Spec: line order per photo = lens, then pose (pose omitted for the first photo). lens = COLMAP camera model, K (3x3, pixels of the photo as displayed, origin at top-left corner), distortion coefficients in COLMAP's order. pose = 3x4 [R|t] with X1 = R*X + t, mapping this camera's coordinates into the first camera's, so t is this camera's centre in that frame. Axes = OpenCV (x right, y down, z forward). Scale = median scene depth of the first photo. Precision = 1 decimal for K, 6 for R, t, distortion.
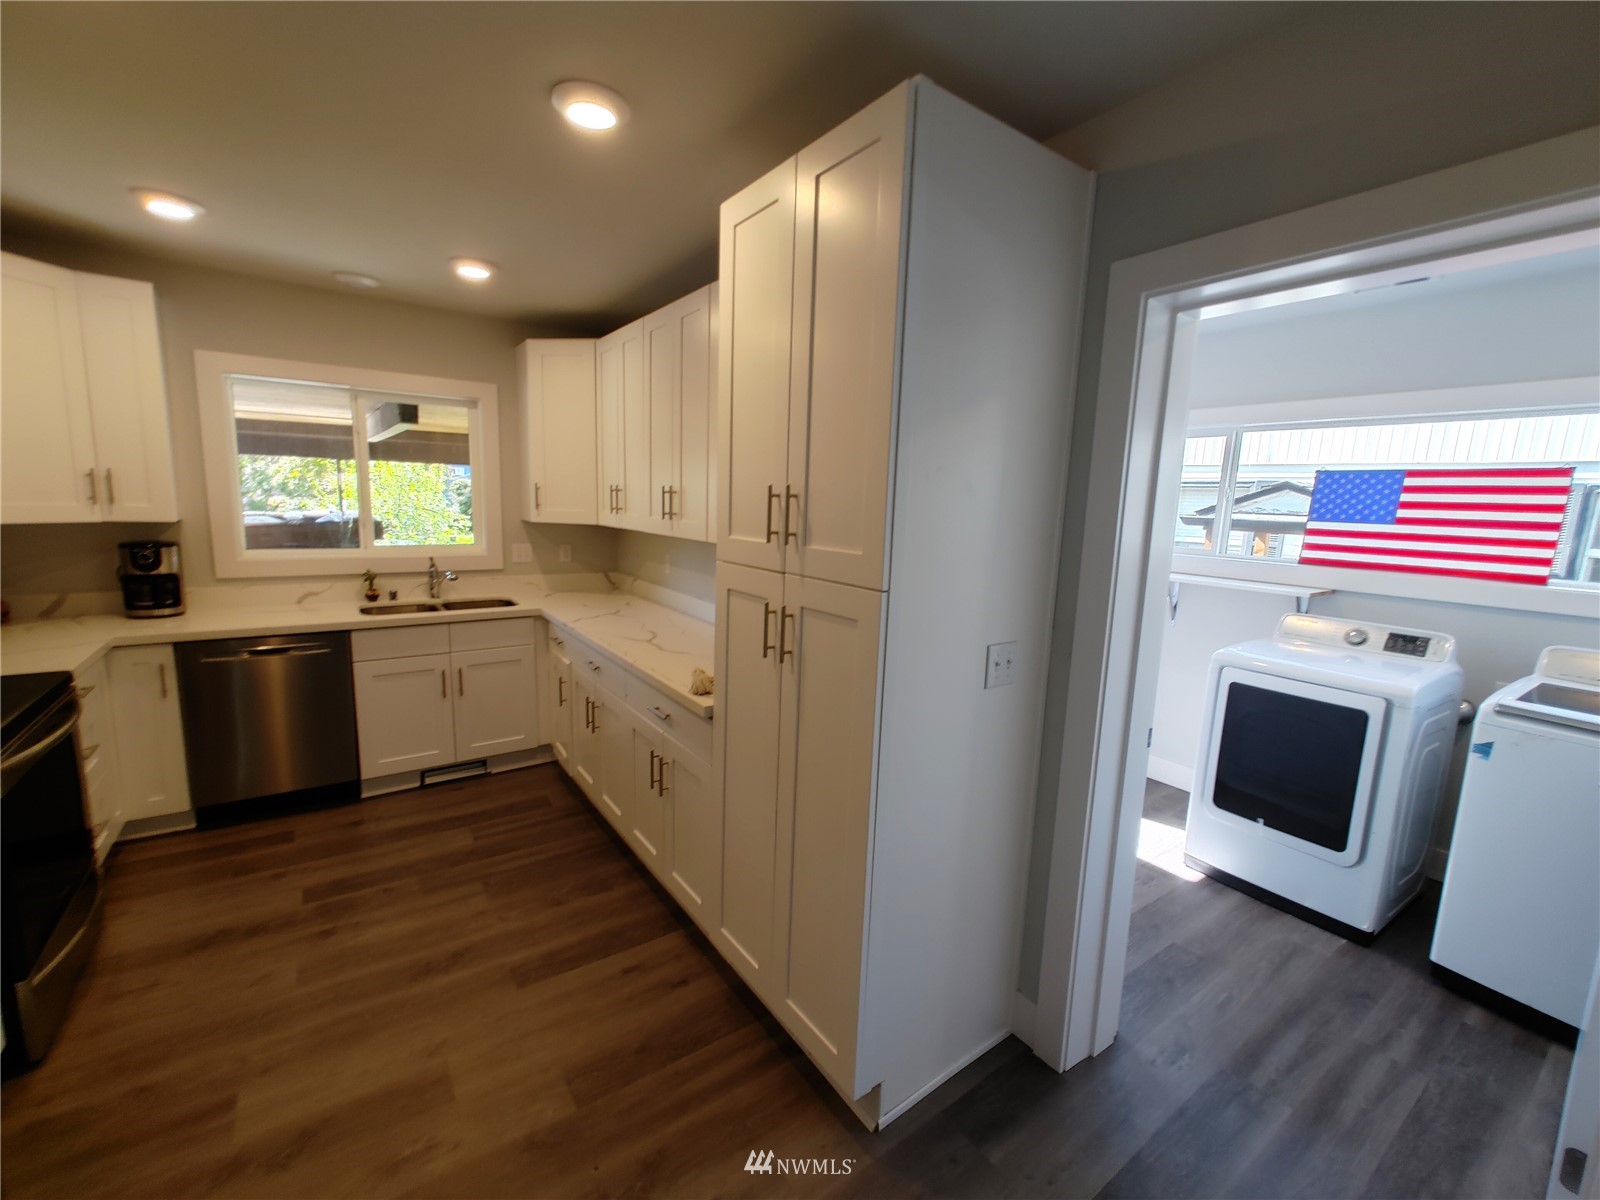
lens RADIAL K [[678.6, 0, 813.4], [0, 678.6, 601.3], [0, 0, 1]] dist [0.010364, 0.000109]
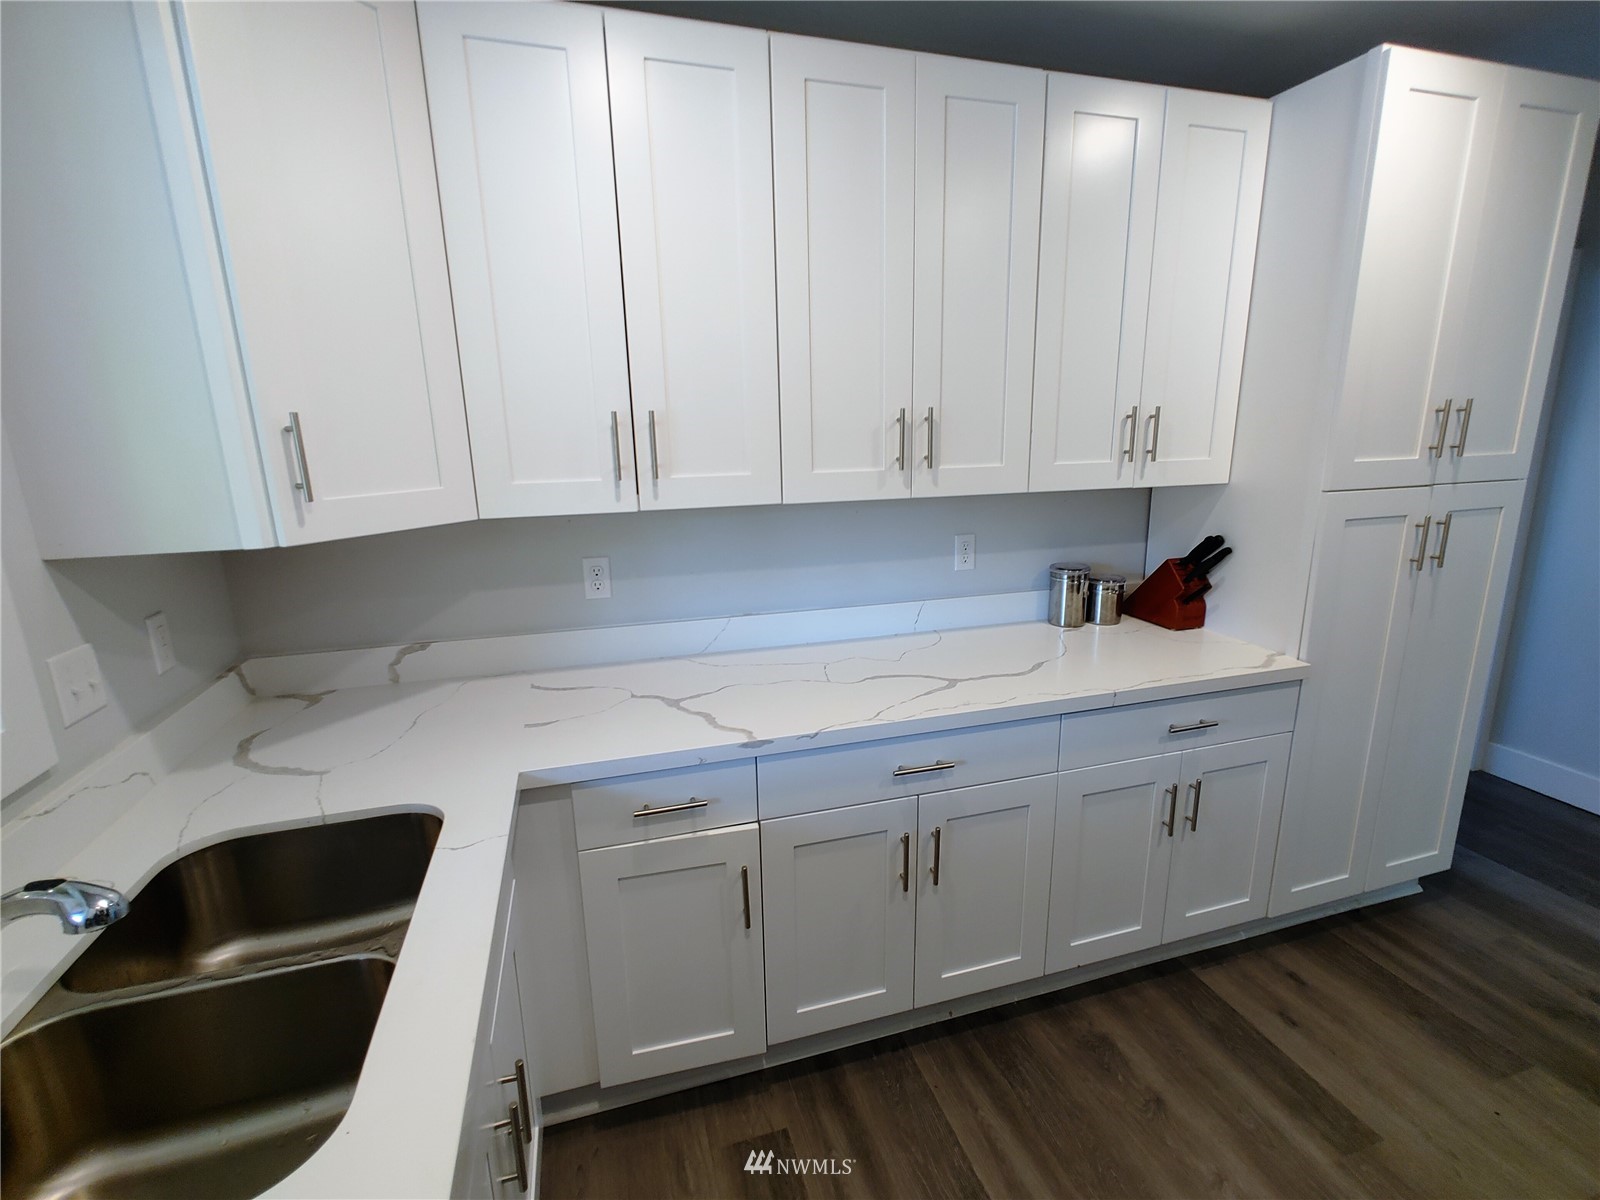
lens RADIAL K [[741.1, 0, 804.1], [0, 741.1, 606.1], [0, 0, 1]] dist [-0.001045, -0.000058]
pose [[0.319141, -0.259157, 0.911585, -0.771222], [0.171900, 0.961758, 0.213240, -0.145614], [-0.931987, 0.088648, 0.351485, 0.813990]]
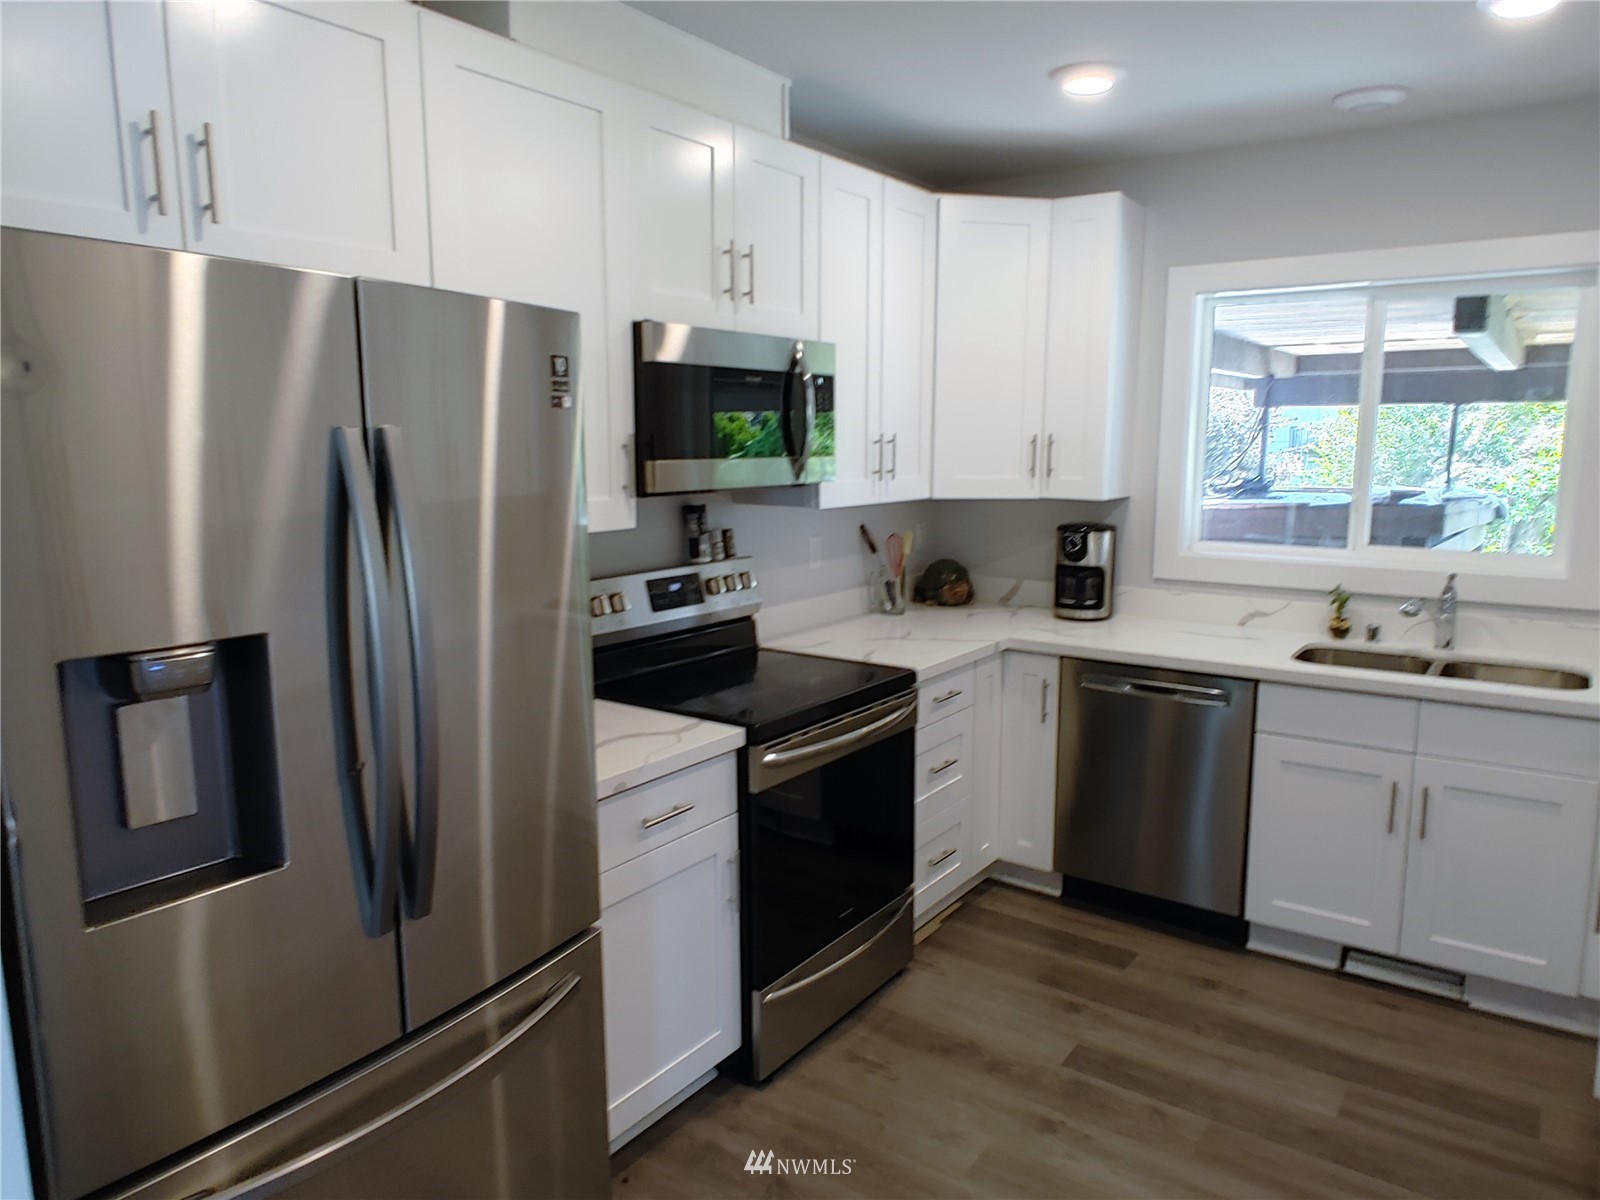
lens RADIAL K [[1084.5, 0, 798.1], [0, 1084.5, 608.7], [0, 0, 1]] dist [0.006717, 0.000863]
pose [[0.339184, 0.117508, -0.933352, 0.092908], [-0.133626, 0.988125, 0.075844, -0.040443], [0.931181, 0.098995, 0.350859, 0.258247]]
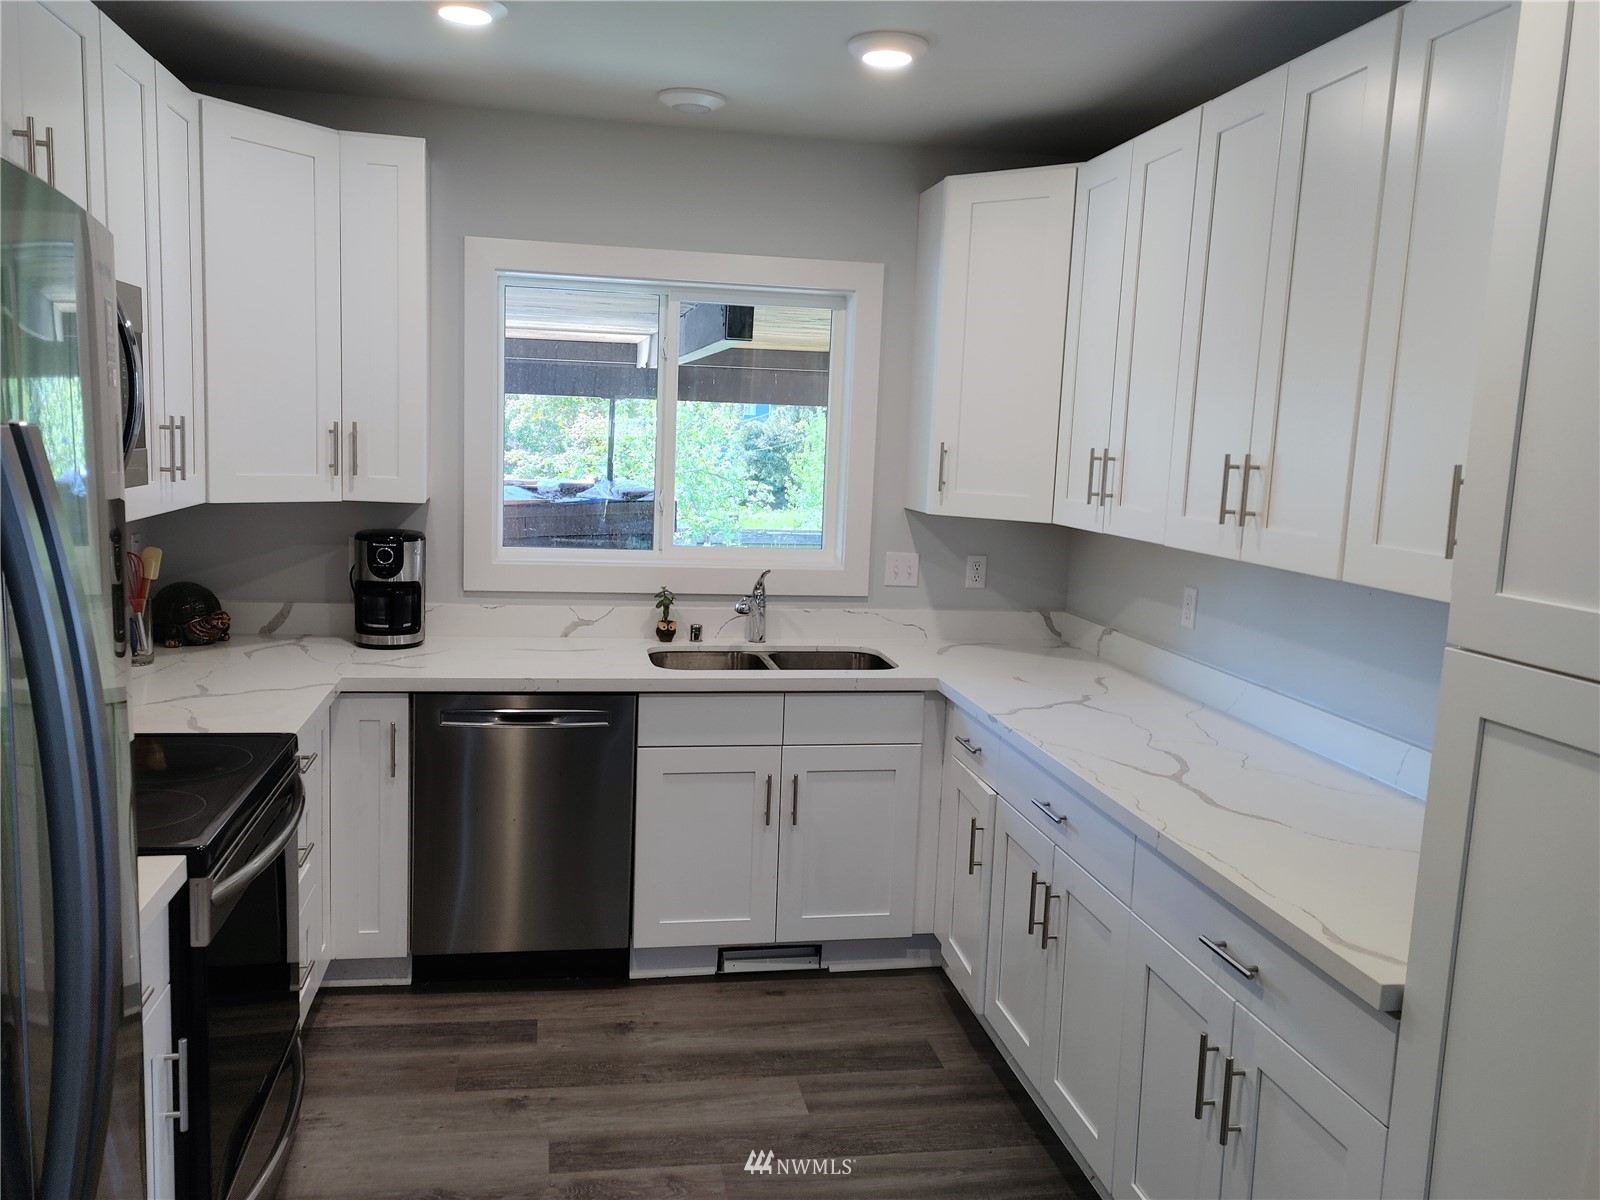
lens RADIAL K [[1252.4, 0, 791.3], [0, 1252.4, 602.0], [0, 0, 1]] dist [0.041192, -0.005494]
pose [[0.904366, 0.058996, -0.422660, -0.108172], [-0.073405, 0.997142, -0.017880, -0.026087], [0.420397, 0.047196, 0.906112, 0.072761]]
